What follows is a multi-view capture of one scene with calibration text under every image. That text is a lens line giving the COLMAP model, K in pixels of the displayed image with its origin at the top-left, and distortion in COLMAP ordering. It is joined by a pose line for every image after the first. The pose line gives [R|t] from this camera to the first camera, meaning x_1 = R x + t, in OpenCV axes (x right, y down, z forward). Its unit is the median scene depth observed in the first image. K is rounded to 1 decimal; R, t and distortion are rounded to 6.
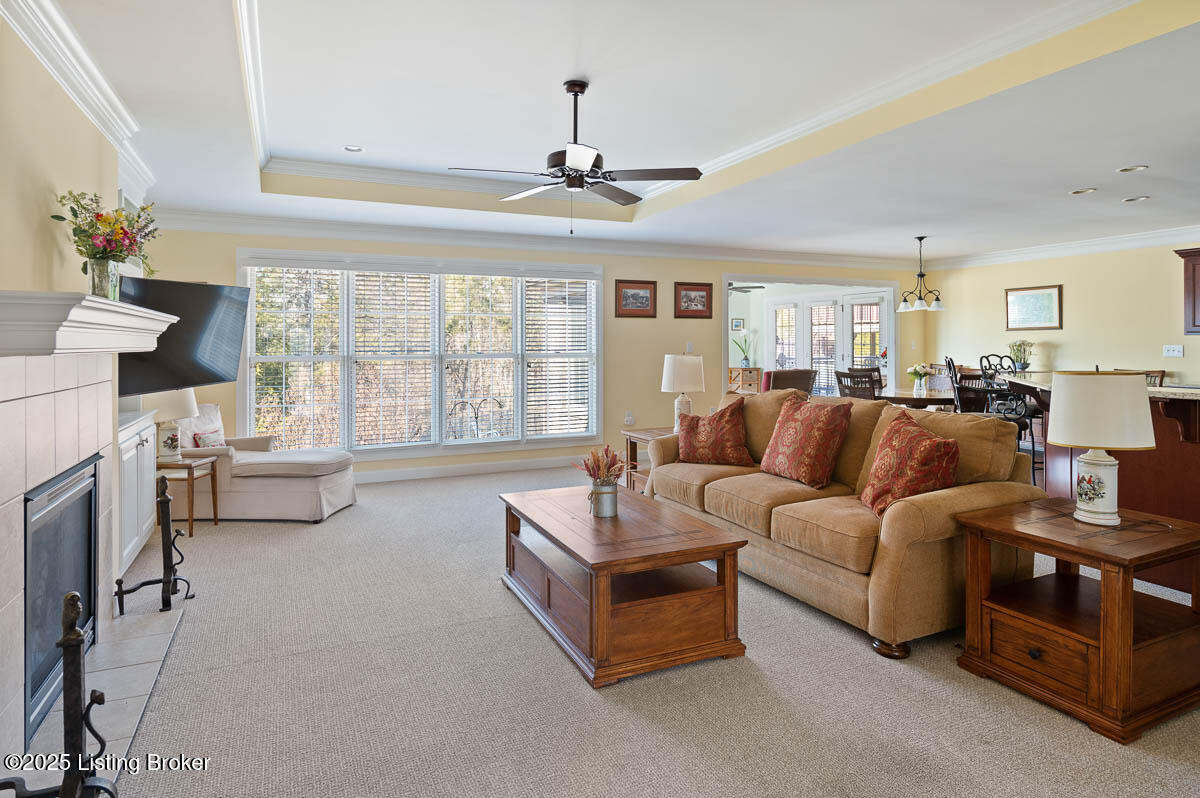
lens RADIAL K [[668.1, 0, 601.6], [0, 668.1, 346.7], [0, 0, 1]] dist [-0.000188, -0.000036]
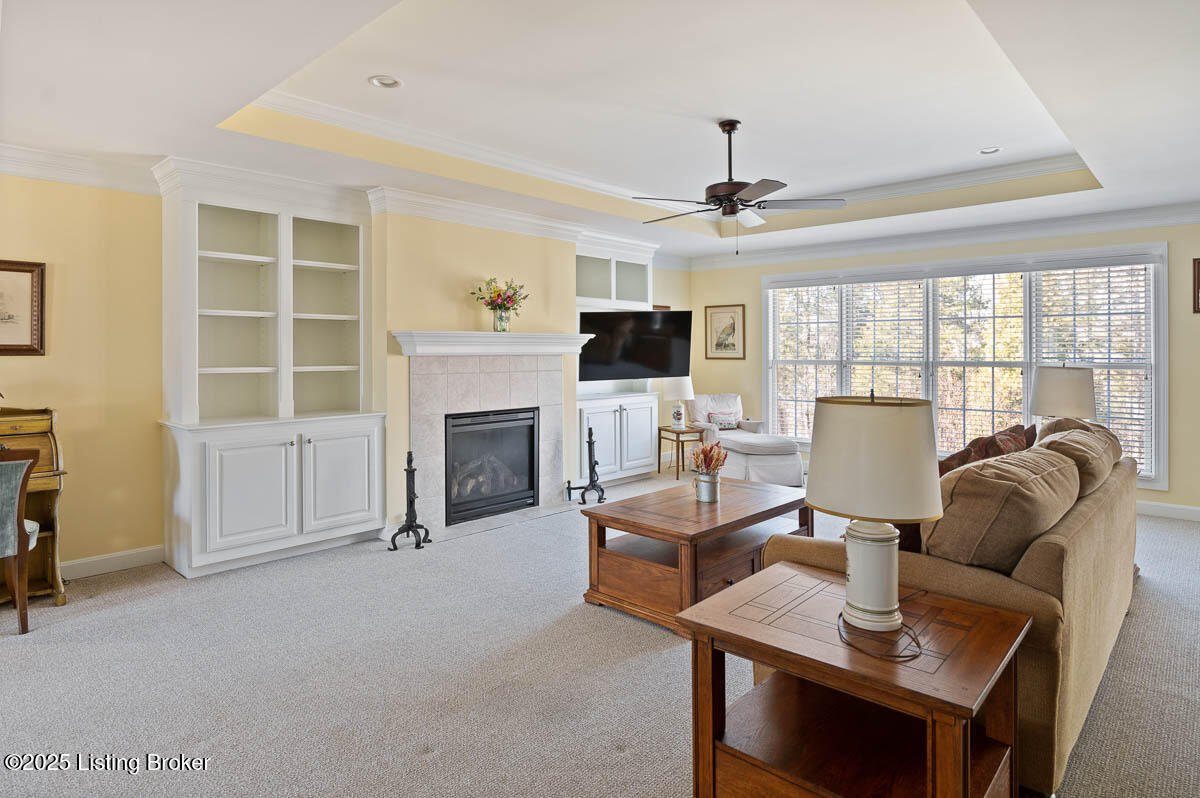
lens RADIAL K [[668.1, 0, 601.6], [0, 668.1, 346.7], [0, 0, 1]] dist [-0.000188, -0.000036]
pose [[0.383295, -0.001567, -0.923625, 0.930941], [-0.004146, 0.999986, -0.003417, -0.007957], [0.923617, 0.005139, 0.383283, 0.365446]]
